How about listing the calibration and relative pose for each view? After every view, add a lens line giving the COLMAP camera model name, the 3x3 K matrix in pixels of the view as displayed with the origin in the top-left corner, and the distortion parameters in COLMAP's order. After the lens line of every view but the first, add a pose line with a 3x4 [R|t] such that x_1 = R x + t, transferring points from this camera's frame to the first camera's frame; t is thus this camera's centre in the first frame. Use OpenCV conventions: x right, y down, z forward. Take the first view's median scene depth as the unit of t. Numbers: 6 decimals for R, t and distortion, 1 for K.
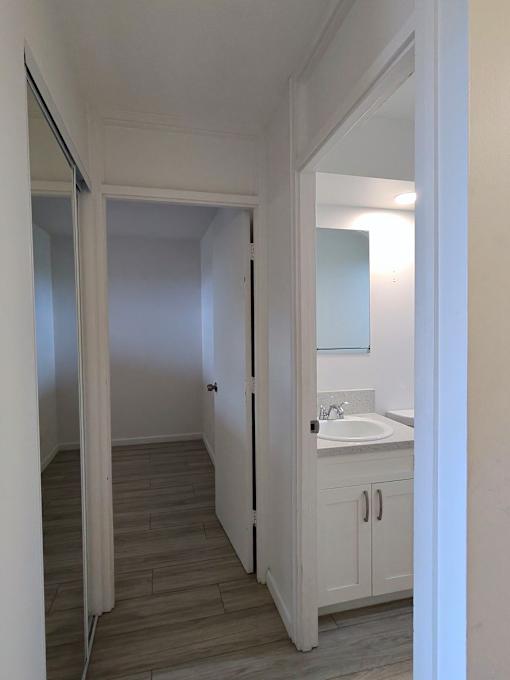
lens RADIAL K [[383.5, 0, 255.0], [0, 383.5, 340.0], [0, 0, 1]] dist [0.003678, 0.001365]
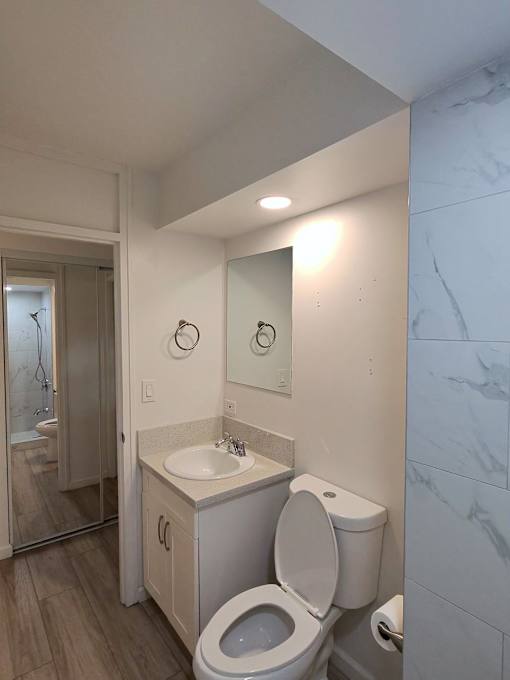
lens RADIAL K [[383.5, 0, 255.0], [0, 383.5, 340.0], [0, 0, 1]] dist [0.003678, 0.001365]
pose [[0.403649, 0.048311, -0.913637, 1.246919], [-0.035073, 0.998688, 0.037313, -0.137262], [0.914241, 0.016983, 0.404814, 0.732737]]
